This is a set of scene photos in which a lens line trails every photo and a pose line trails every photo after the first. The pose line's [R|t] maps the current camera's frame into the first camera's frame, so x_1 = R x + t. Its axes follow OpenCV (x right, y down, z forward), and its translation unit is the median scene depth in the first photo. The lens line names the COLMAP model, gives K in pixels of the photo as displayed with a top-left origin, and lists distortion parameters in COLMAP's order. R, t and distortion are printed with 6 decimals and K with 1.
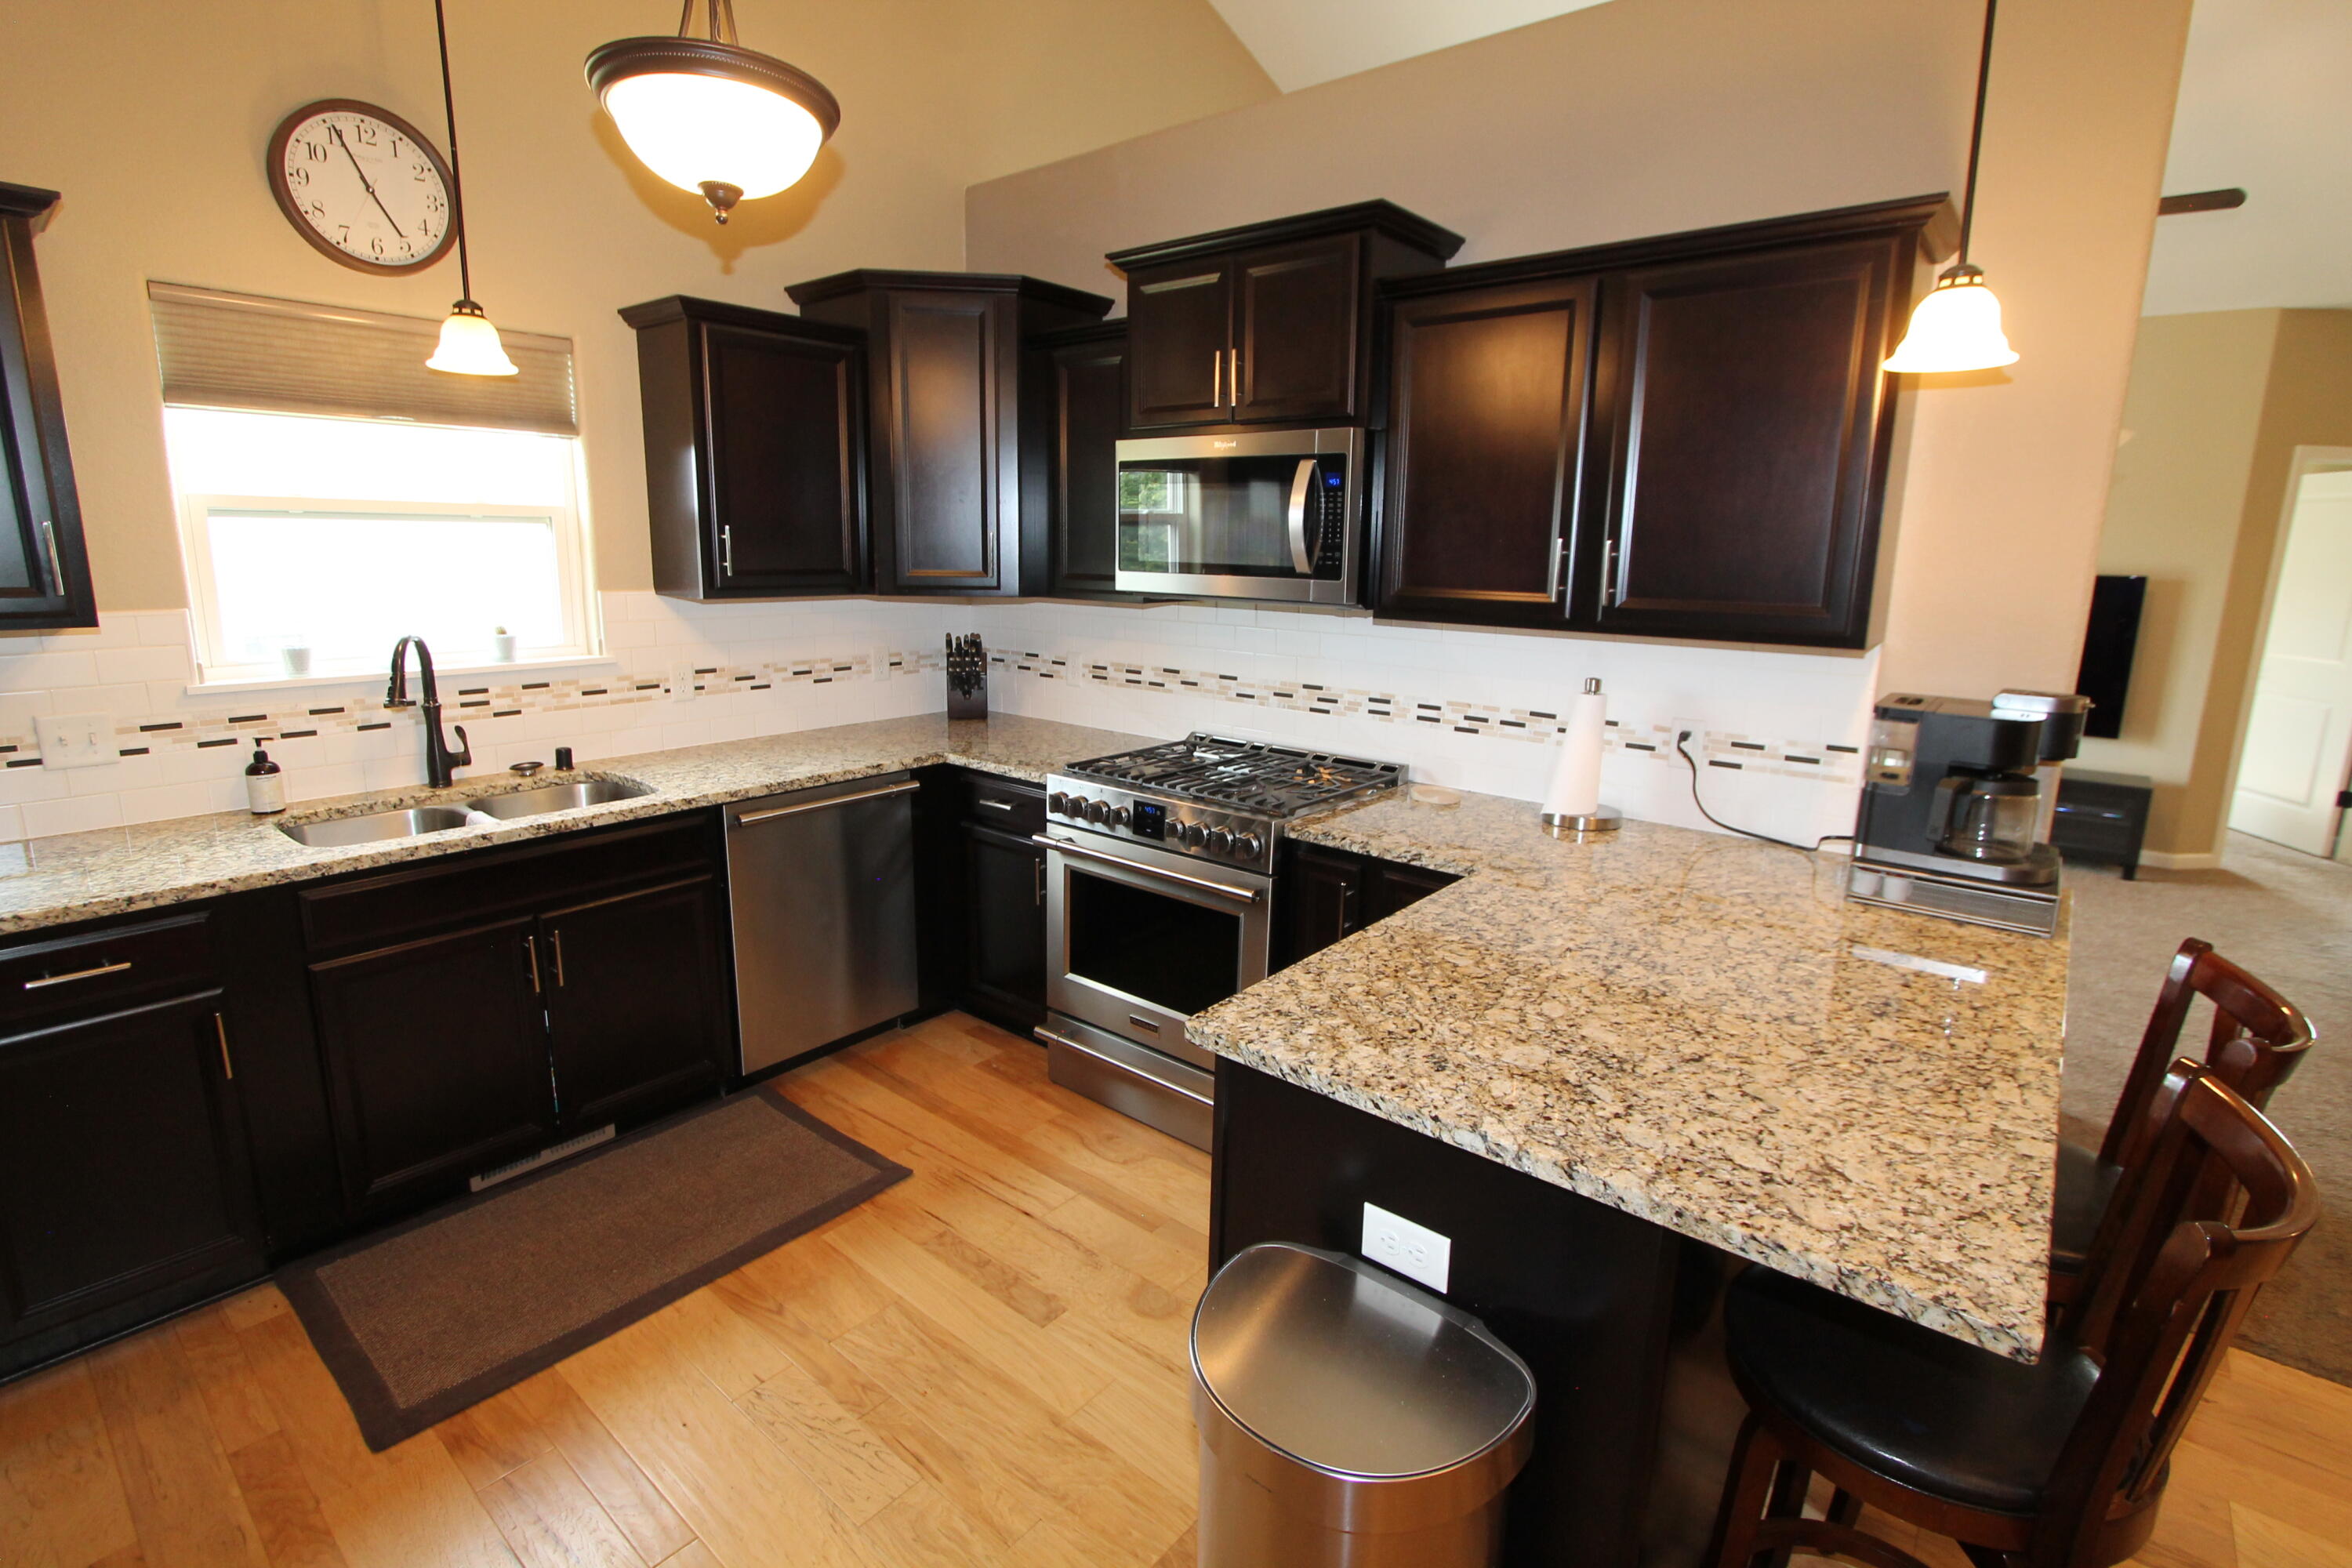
lens RADIAL K [[1097.9, 0, 1171.0], [0, 1097.9, 762.2], [0, 0, 1]] dist [-0.019161, 0.003398]
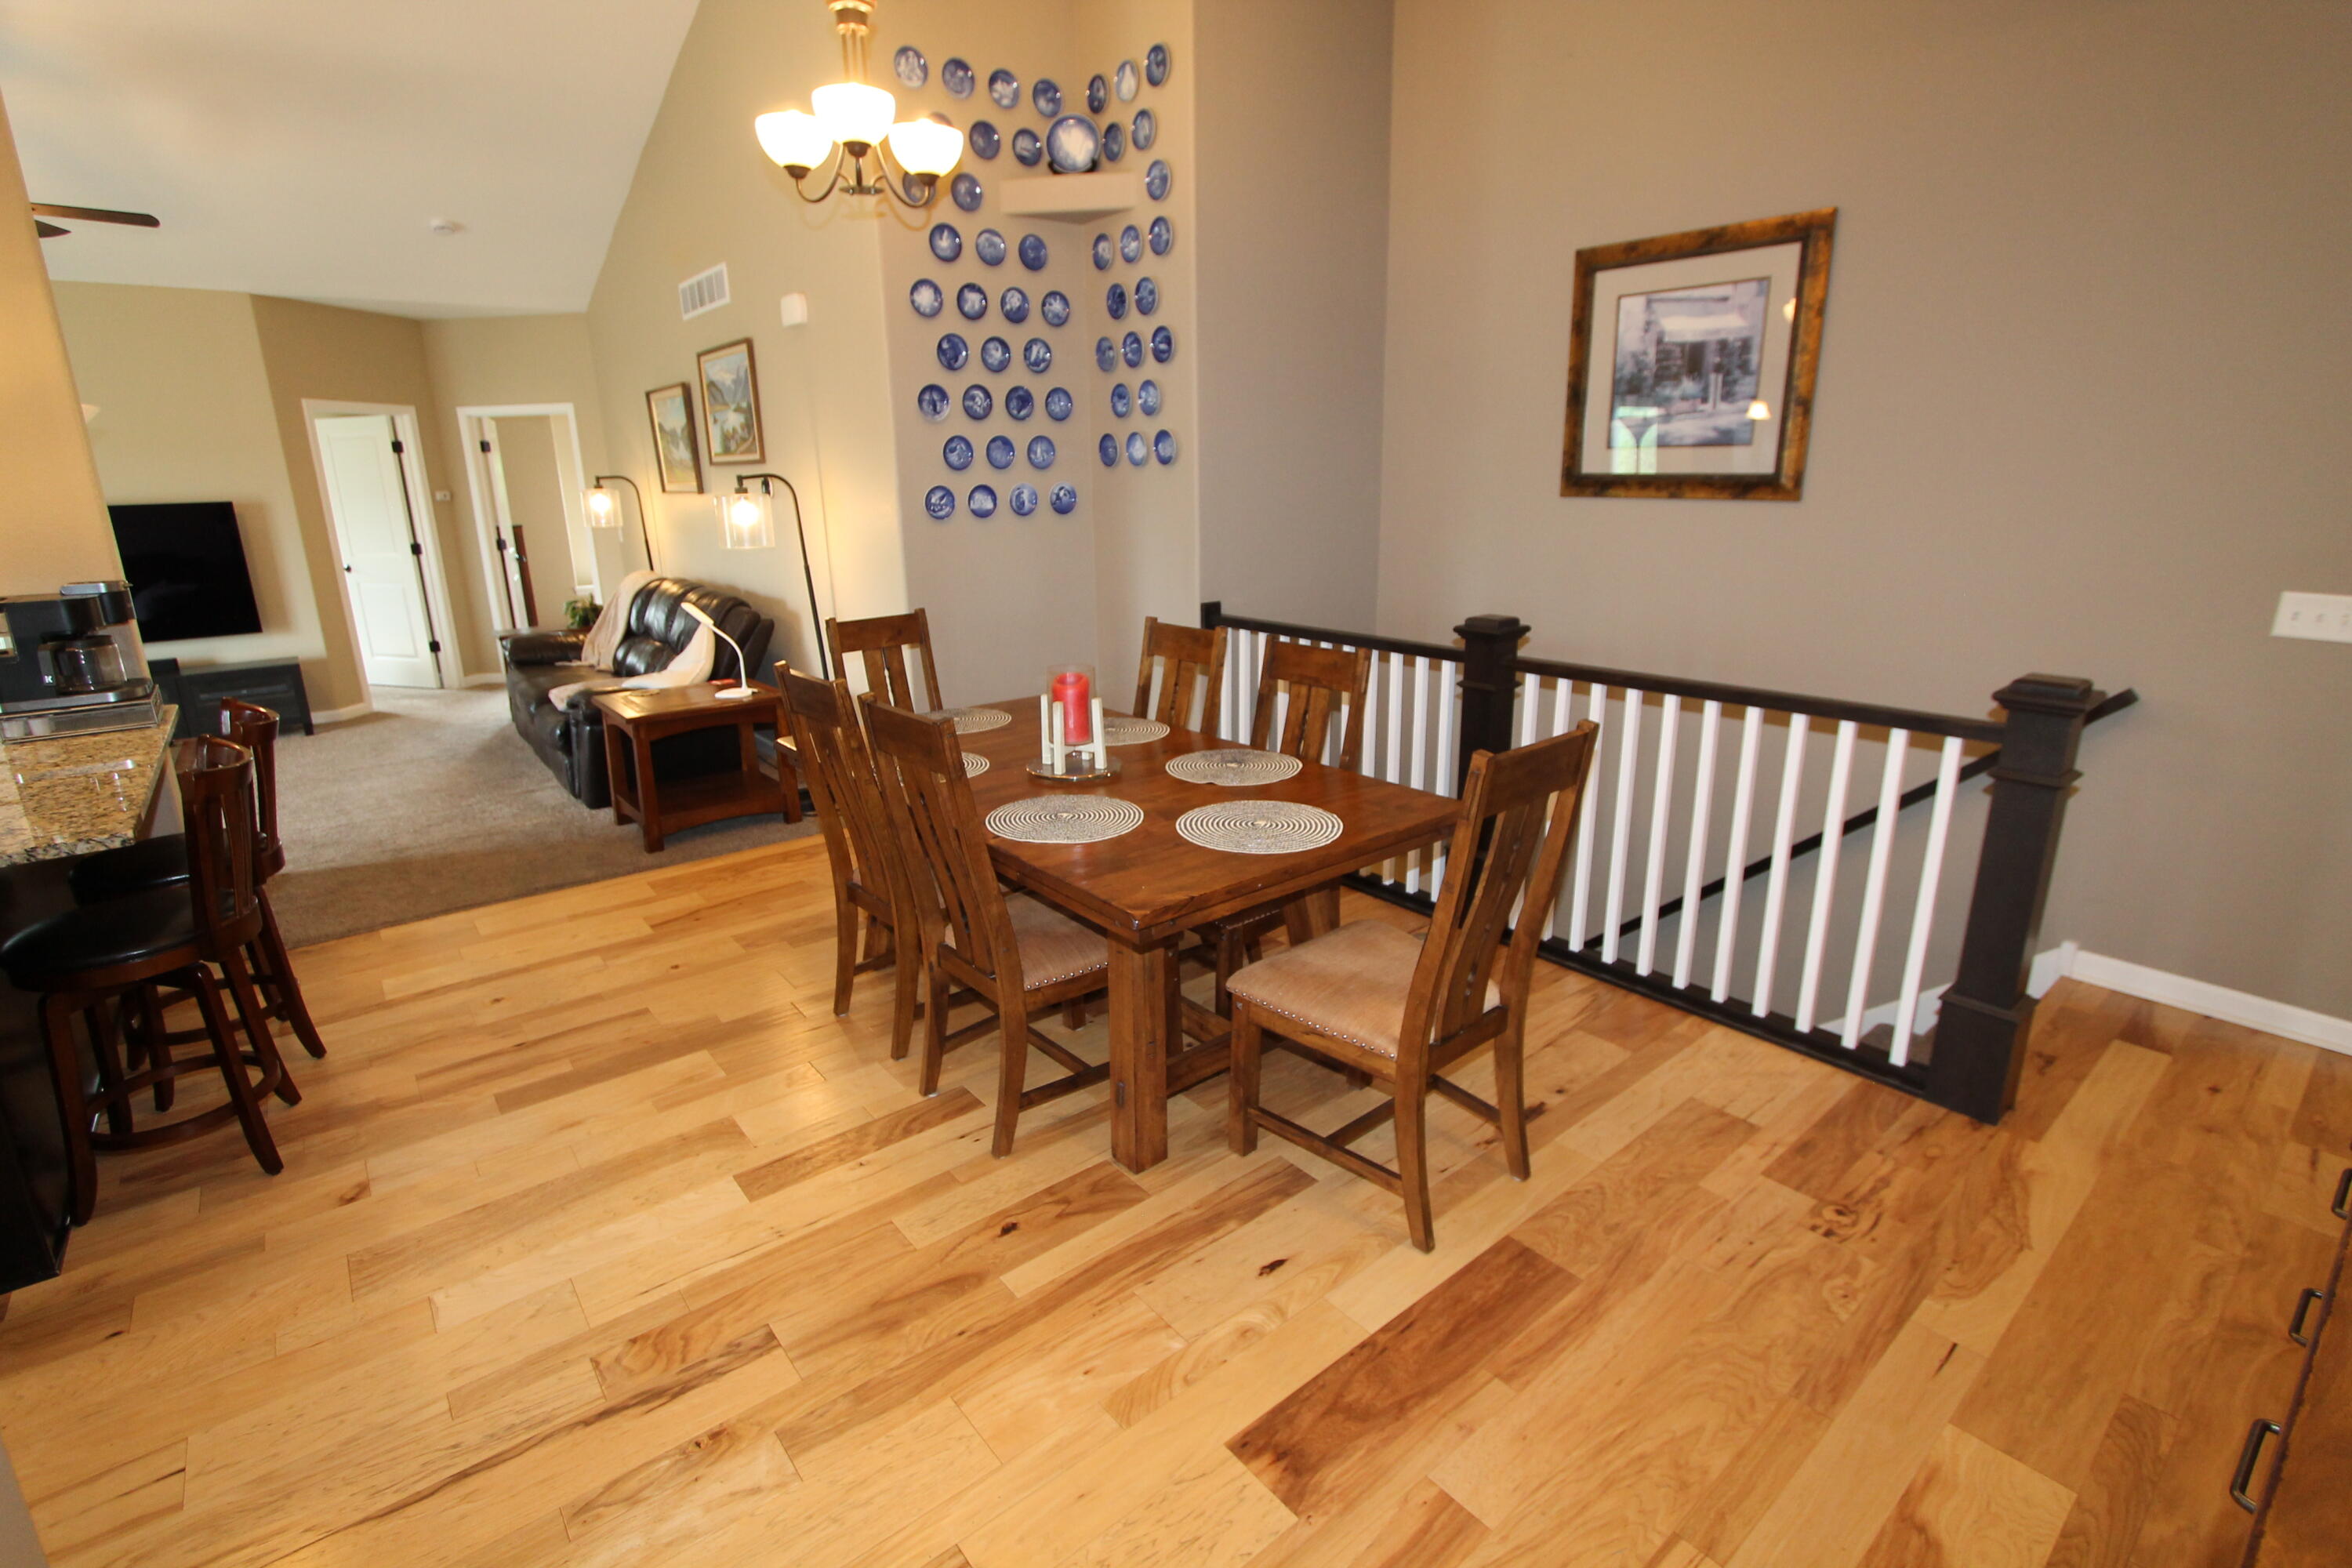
lens RADIAL K [[1097.9, 0, 1175.8], [0, 1097.9, 760.9], [0, 0, 1]] dist [-0.019161, 0.003398]
pose [[0.187413, -0.273212, 0.943521, -0.334193], [0.213921, 0.948838, 0.232260, 0.118245], [-0.958704, 0.158311, 0.236271, -0.623025]]
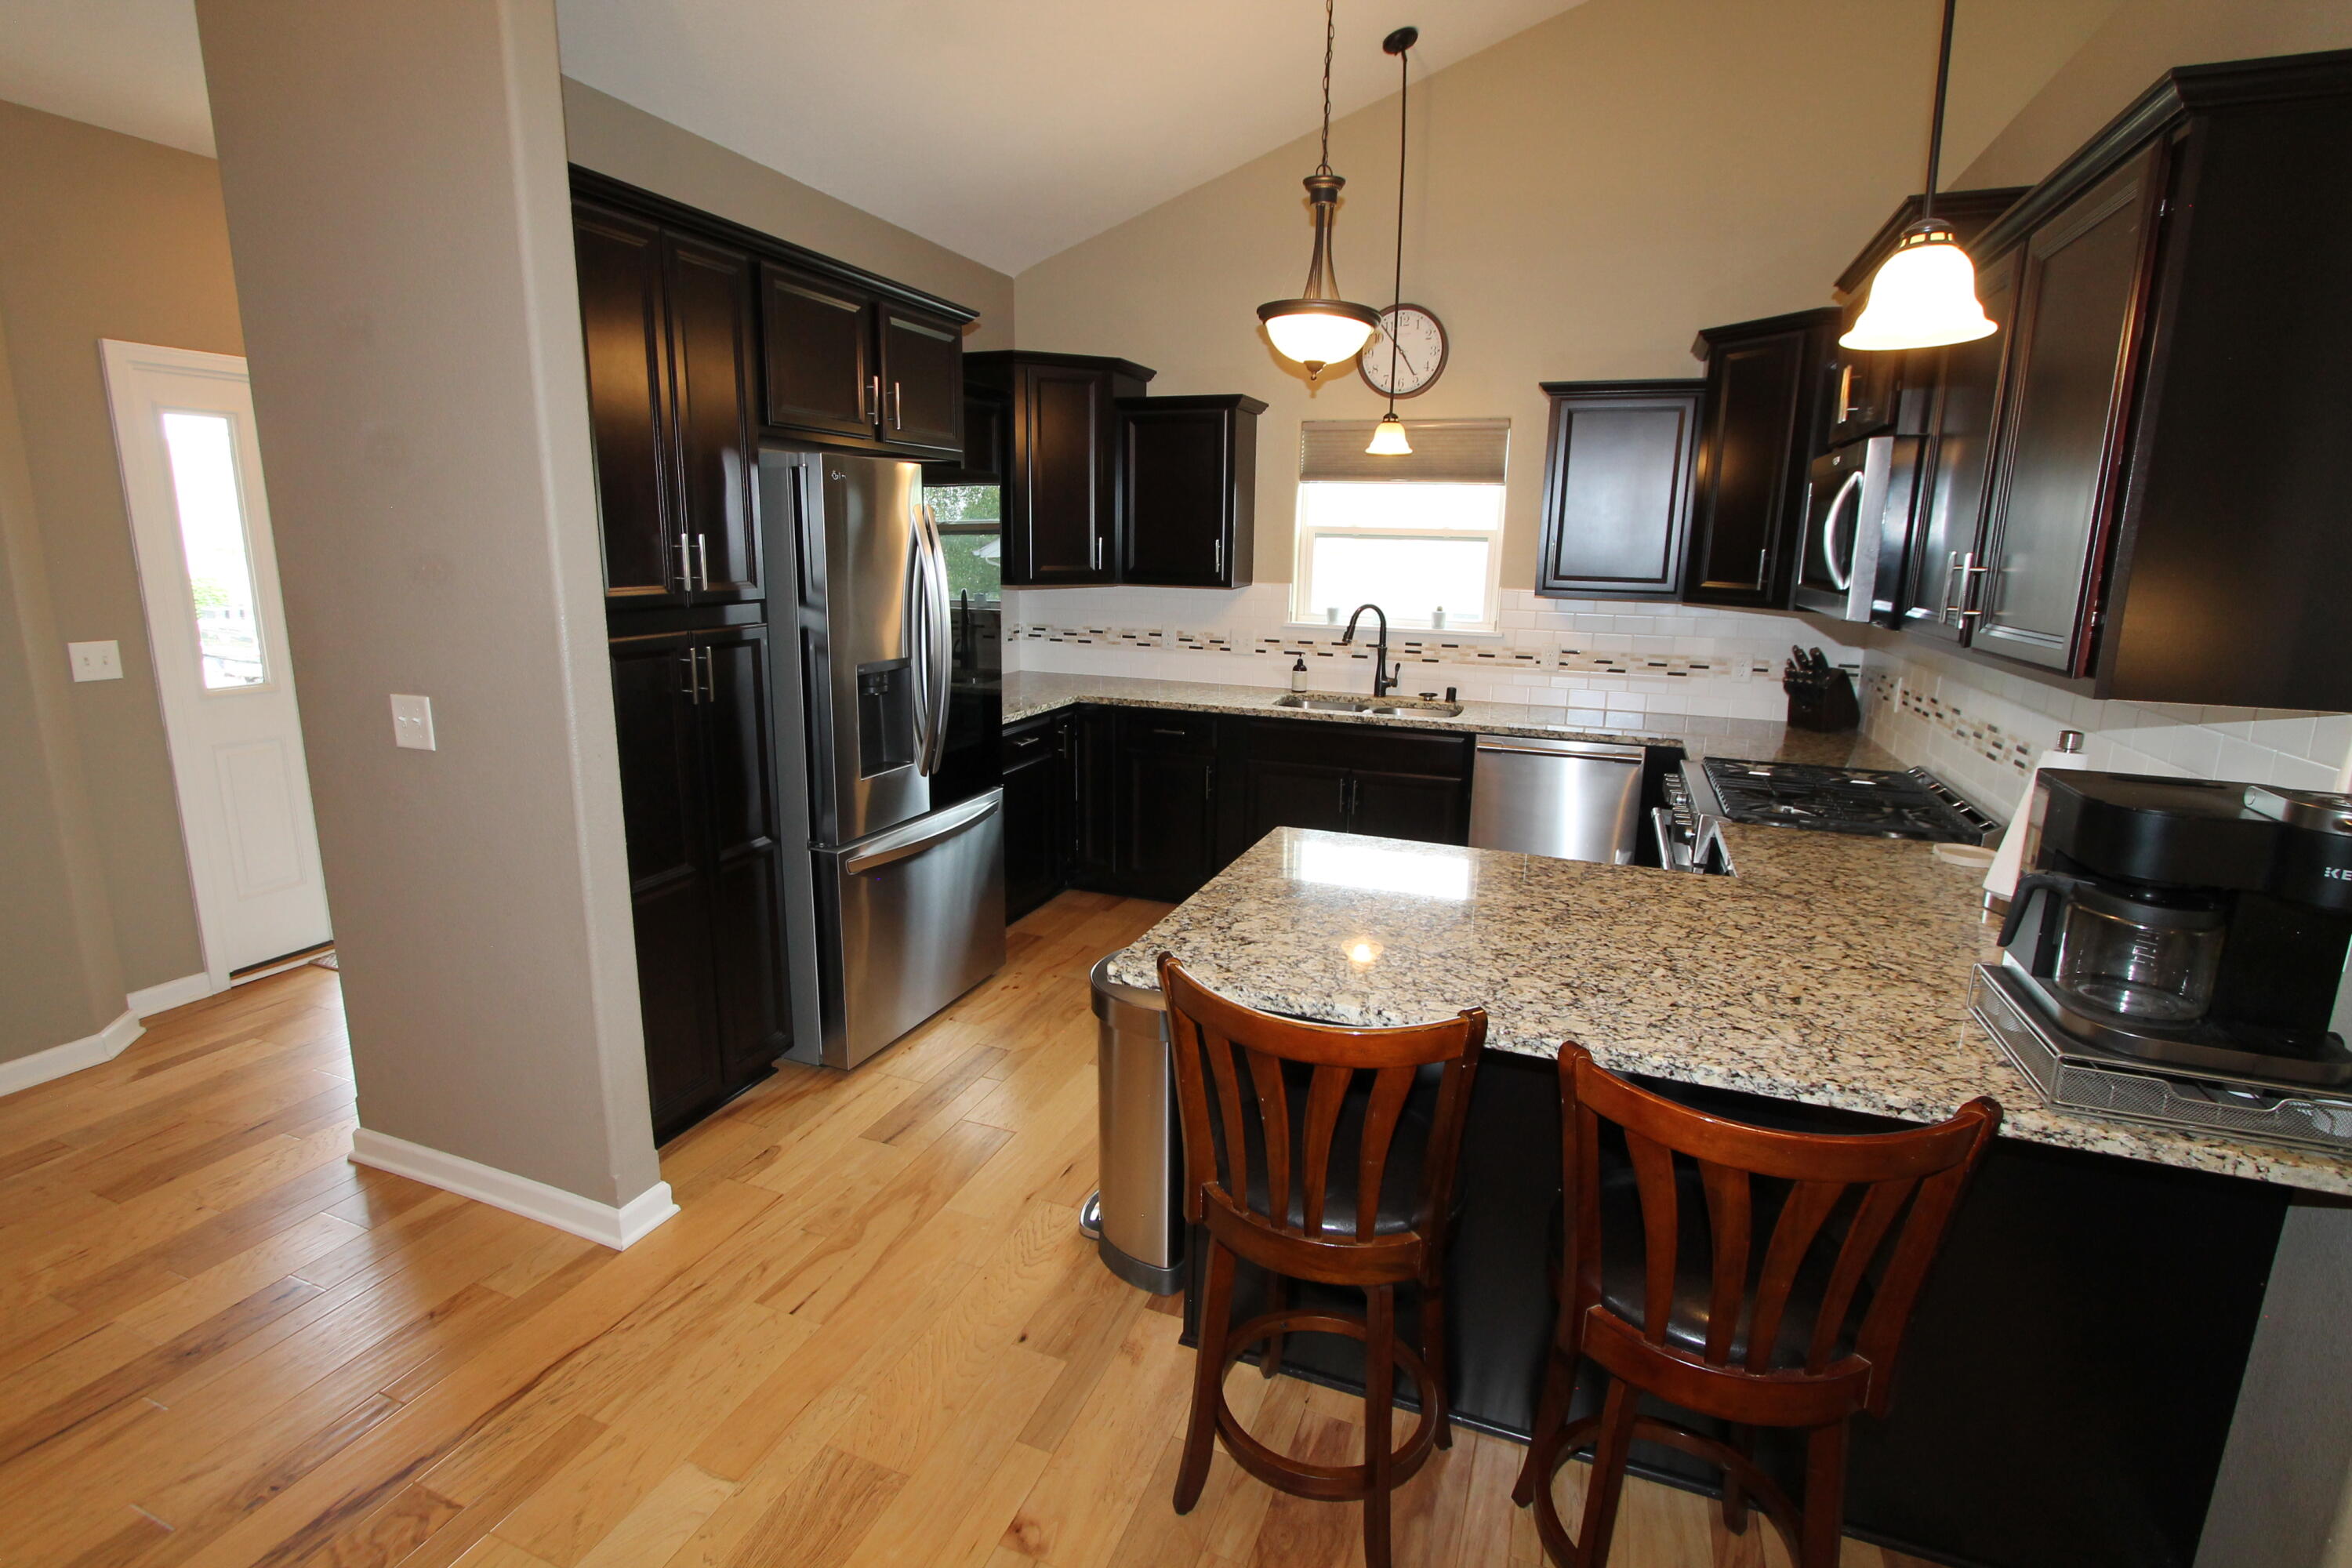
lens RADIAL K [[1097.9, 0, 1175.4], [0, 1097.9, 763.6], [0, 0, 1]] dist [-0.019161, 0.003398]
pose [[0.318445, 0.181341, -0.930434, 0.908642], [-0.201431, 0.972061, 0.120513, -0.019454], [0.926293, 0.149042, 0.346076, 0.145762]]
